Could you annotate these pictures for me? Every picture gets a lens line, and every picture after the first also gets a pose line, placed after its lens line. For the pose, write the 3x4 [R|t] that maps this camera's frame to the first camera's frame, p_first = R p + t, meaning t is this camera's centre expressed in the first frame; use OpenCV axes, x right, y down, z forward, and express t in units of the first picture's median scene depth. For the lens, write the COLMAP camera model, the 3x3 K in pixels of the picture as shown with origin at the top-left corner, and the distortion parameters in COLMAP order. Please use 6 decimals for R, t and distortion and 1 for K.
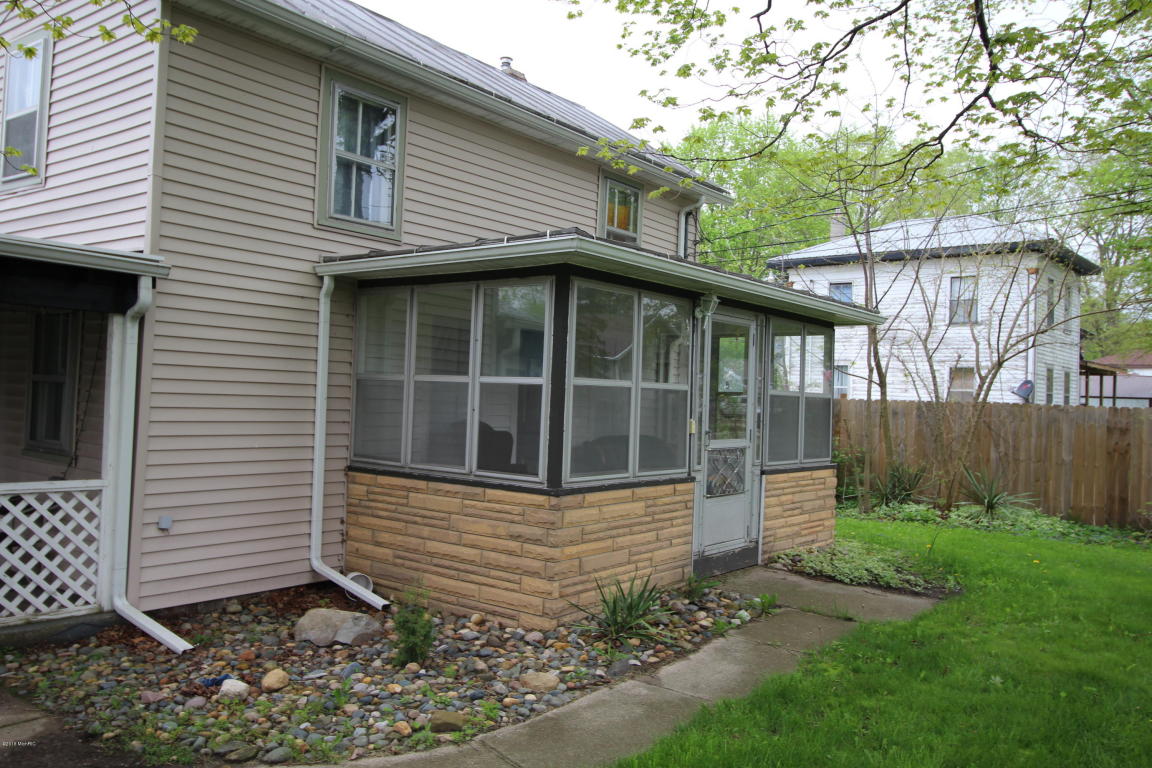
lens RADIAL K [[949.9, 0, 571.1], [0, 949.9, 372.2], [0, 0, 1]] dist [0.004650, 0.003102]
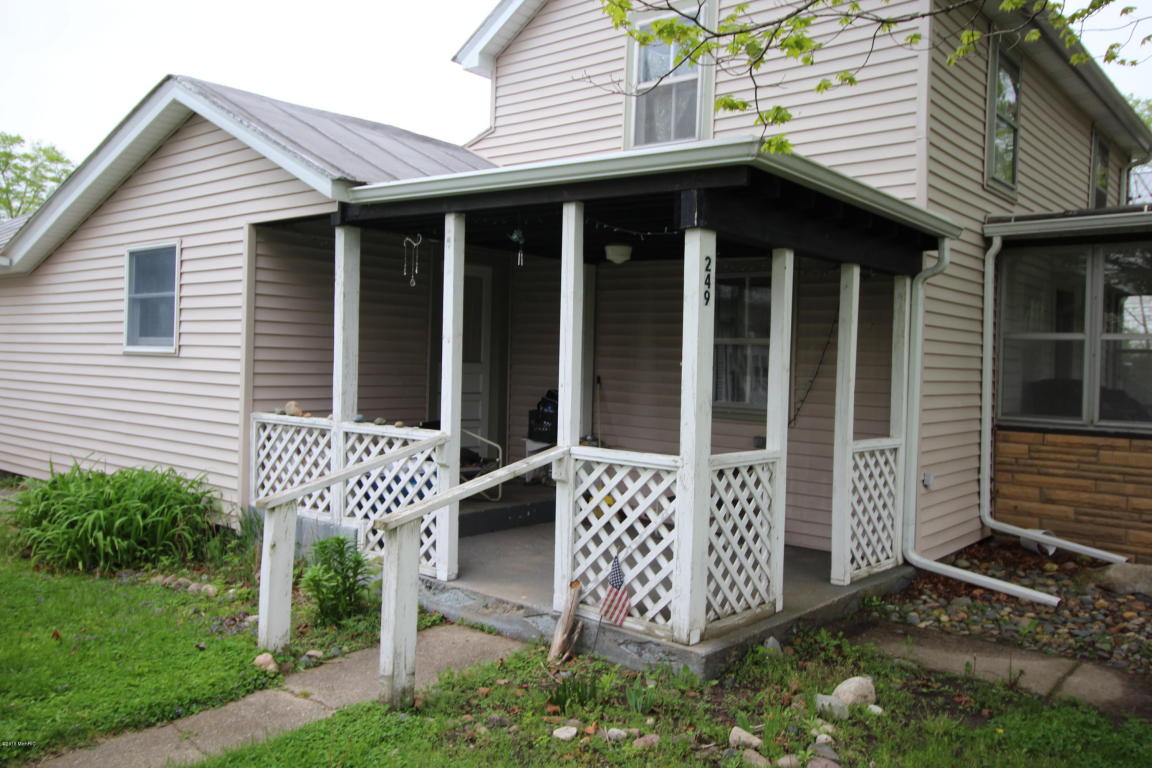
lens RADIAL K [[949.9, 0, 574.0], [0, 949.9, 383.1], [0, 0, 1]] dist [0.004650, 0.003102]
pose [[0.997661, -0.011120, -0.067447, -0.668566], [0.014477, 0.998669, 0.049496, -0.002953], [0.066807, -0.050356, 0.996494, -0.041504]]
